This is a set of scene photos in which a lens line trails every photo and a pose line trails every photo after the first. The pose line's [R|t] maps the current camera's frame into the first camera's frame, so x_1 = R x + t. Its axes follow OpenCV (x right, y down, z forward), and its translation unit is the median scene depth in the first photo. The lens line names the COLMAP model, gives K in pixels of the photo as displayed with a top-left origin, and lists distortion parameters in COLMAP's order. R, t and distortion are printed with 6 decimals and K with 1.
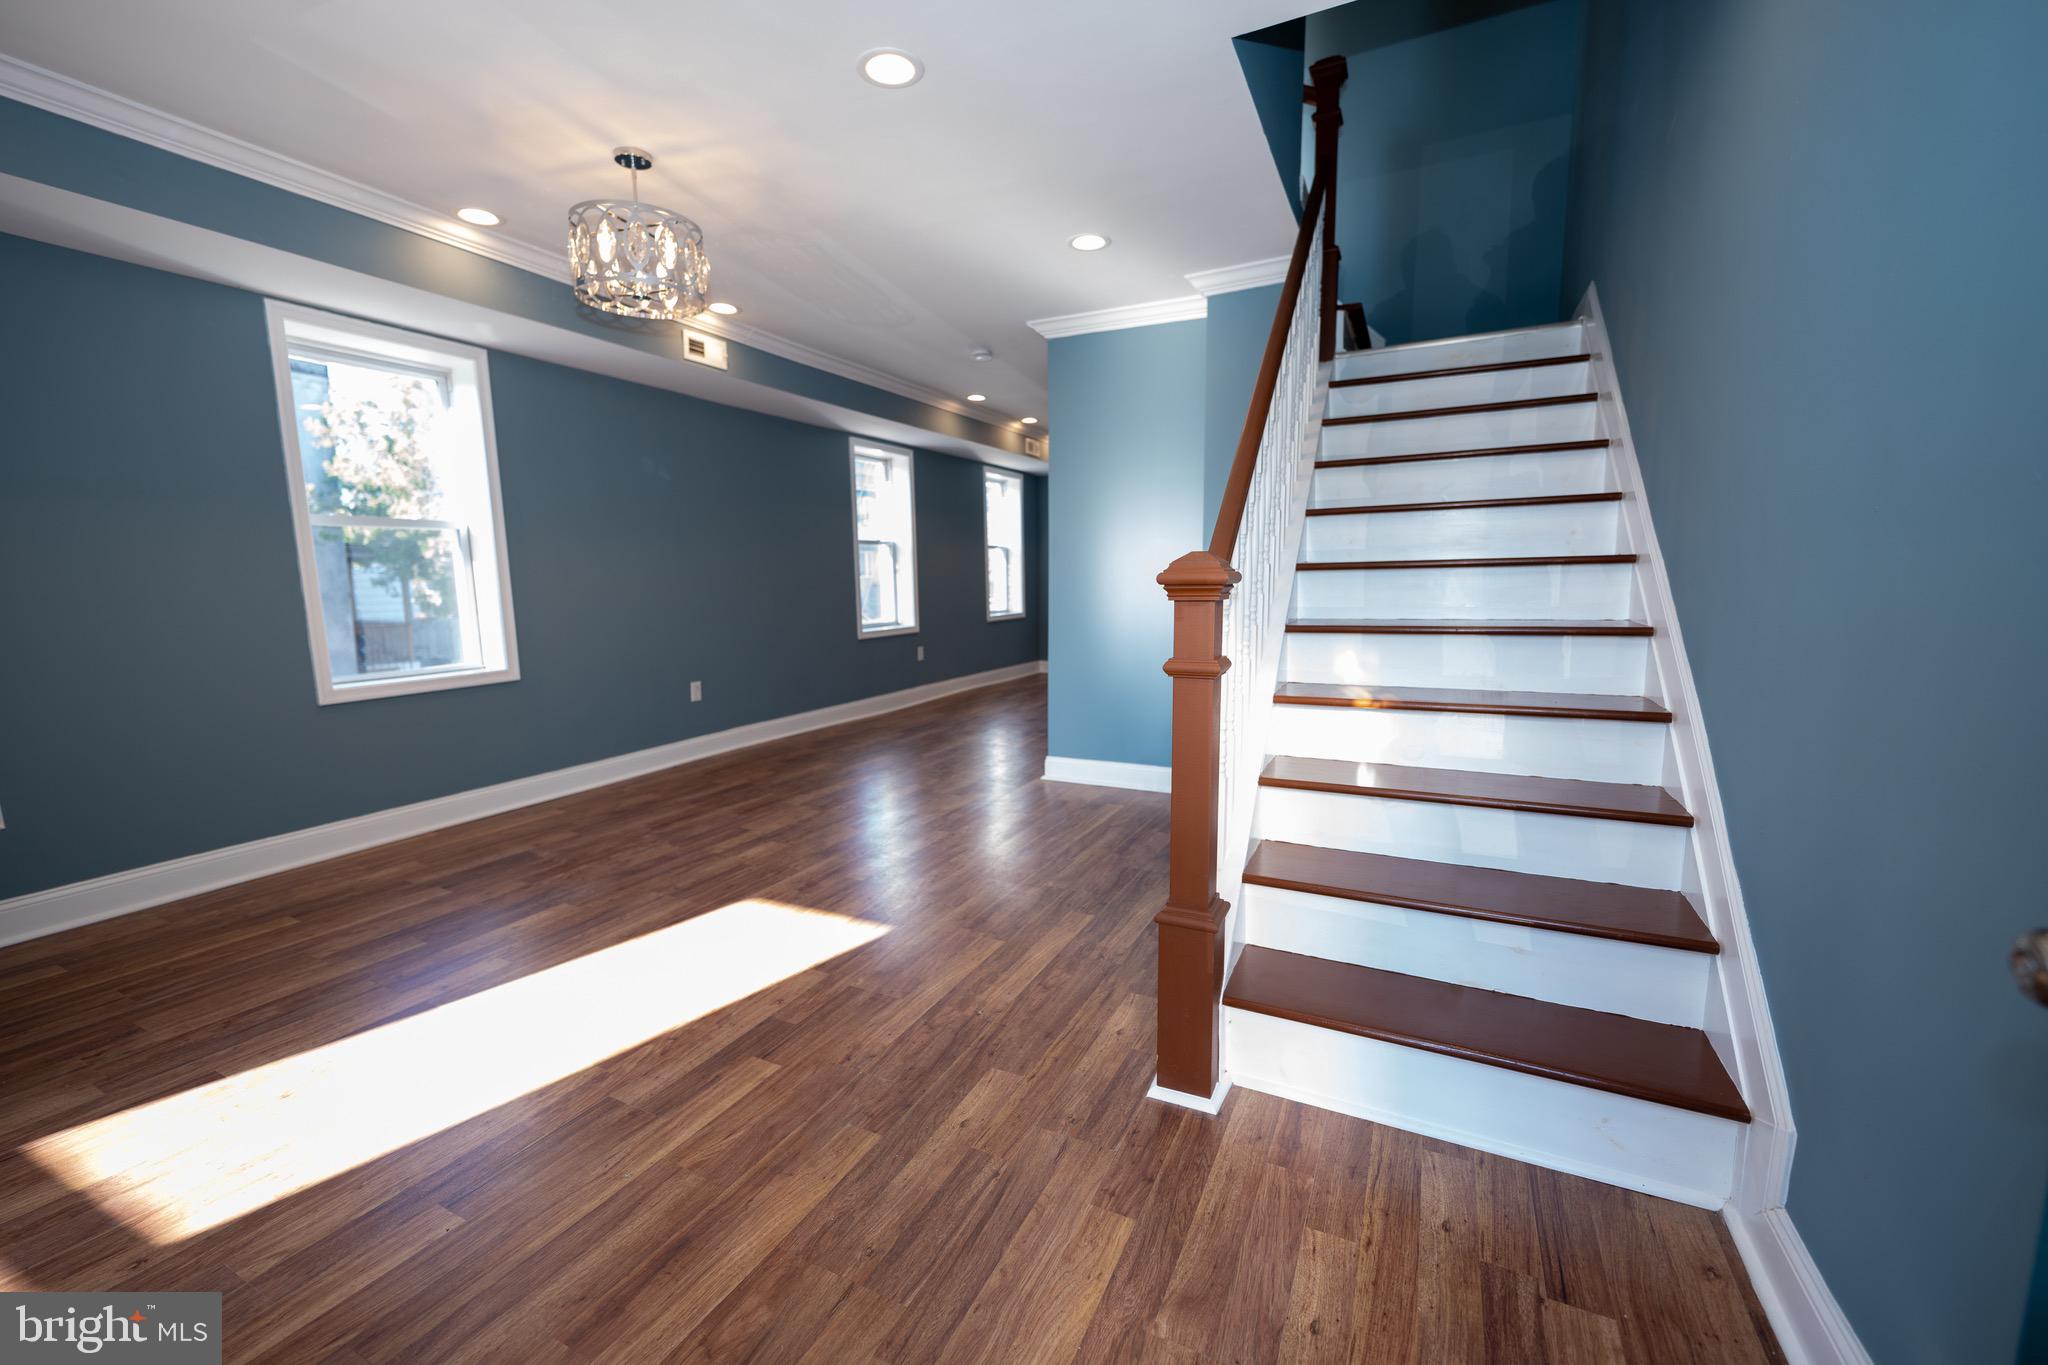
lens RADIAL K [[834.7, 0, 1024.0], [0, 834.7, 682.5], [0, 0, 1]] dist [0.001183, -0.000009]
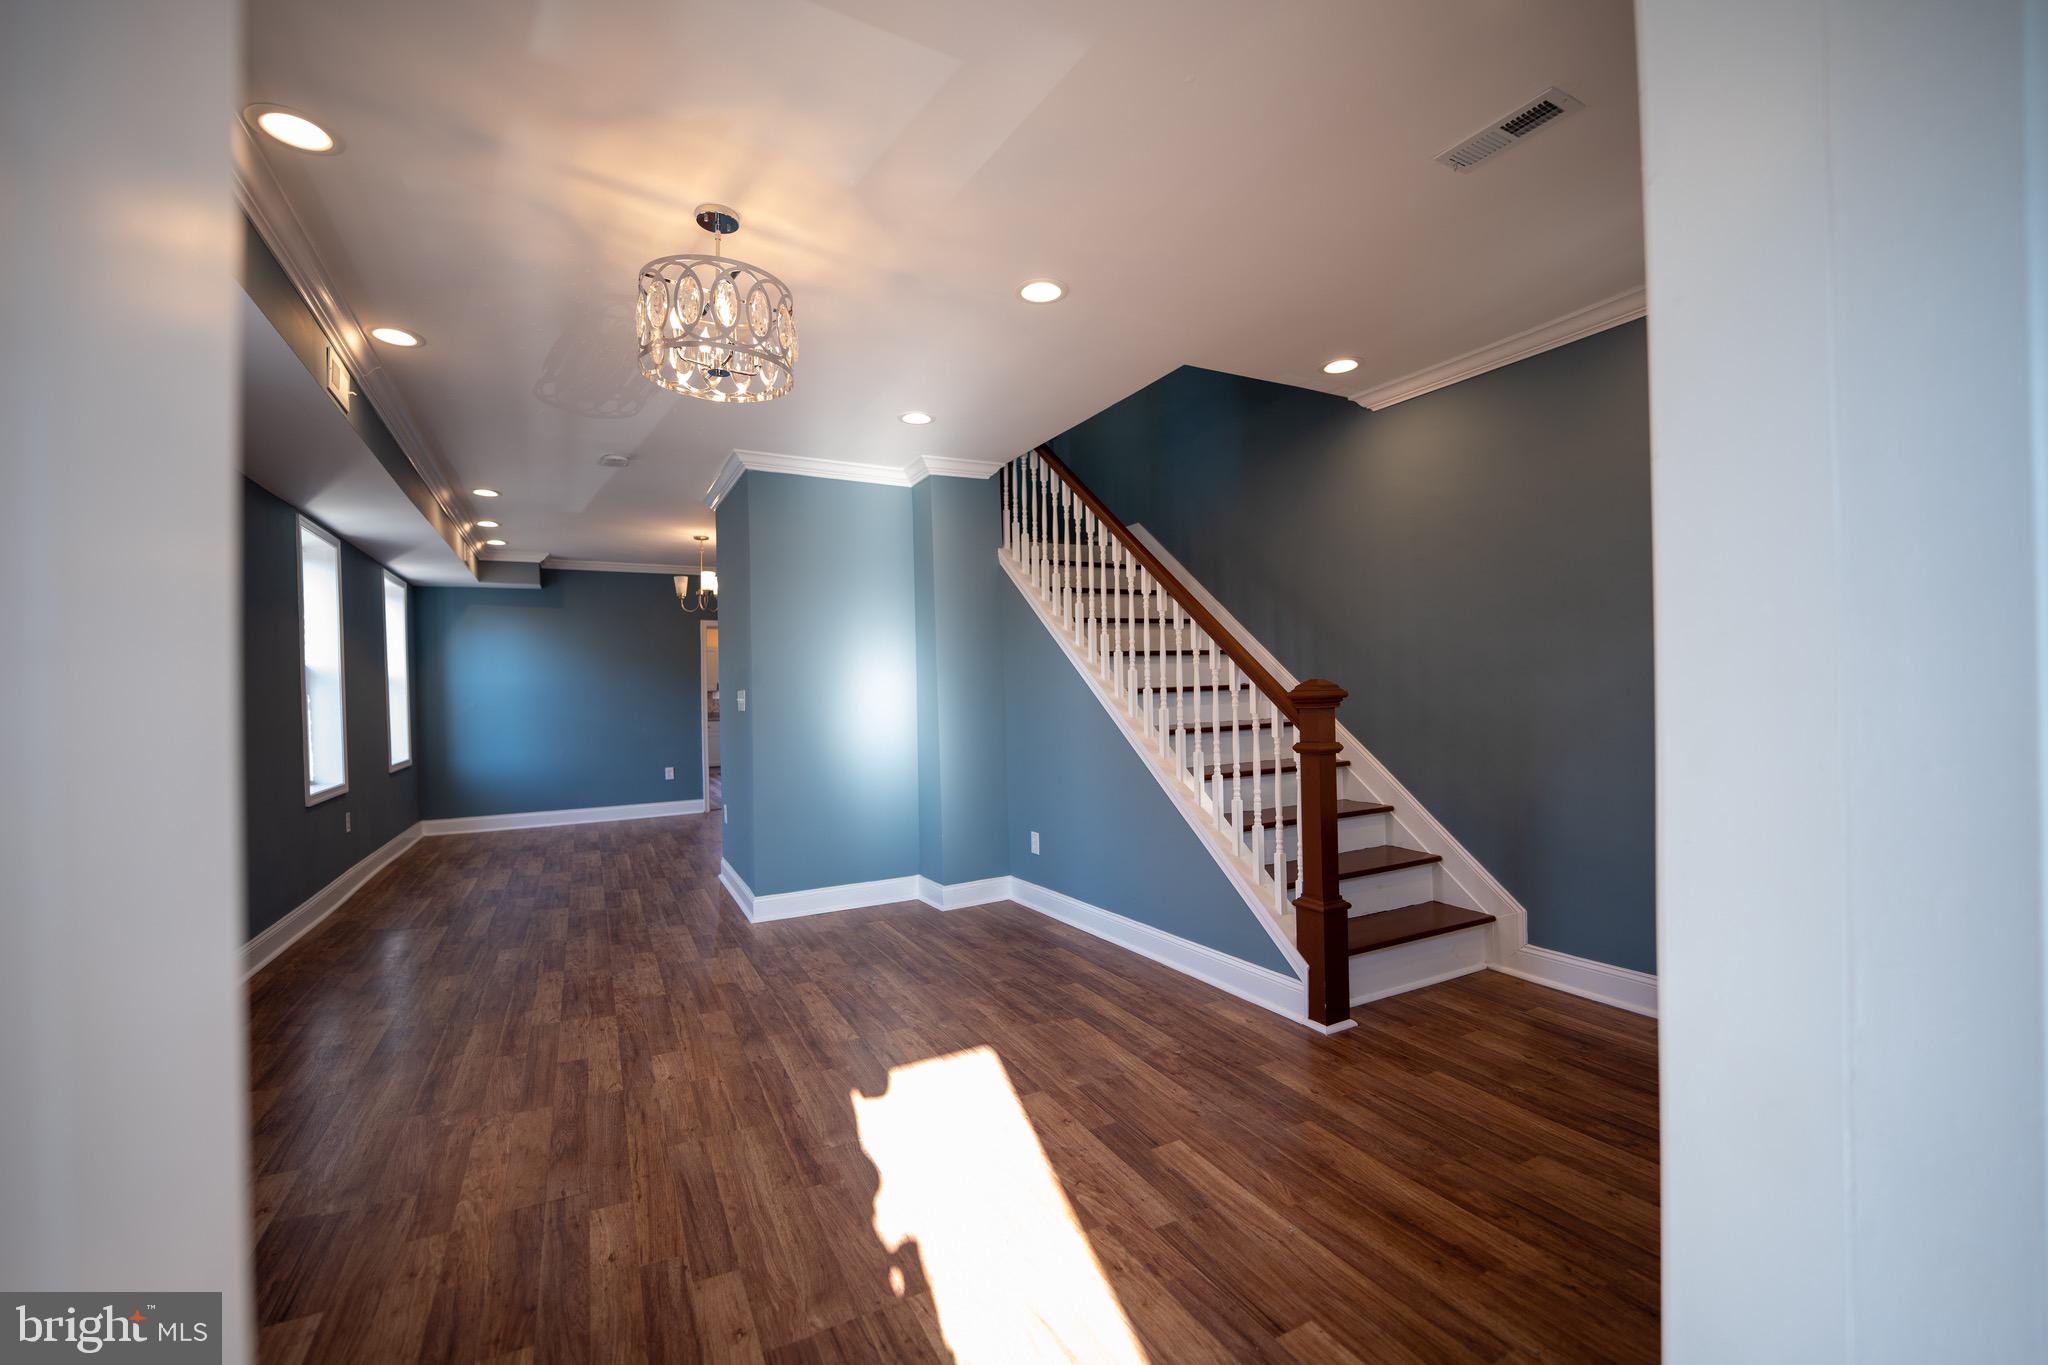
lens RADIAL K [[842.4, 0, 1022.5], [0, 842.4, 683.1], [0, 0, 1]] dist [0.001432, -0.001222]
pose [[0.582928, 0.002974, 0.812518, -1.040661], [0.123602, 0.988031, -0.092293, -0.043966], [-0.803067, 0.154229, 0.575583, 0.347205]]
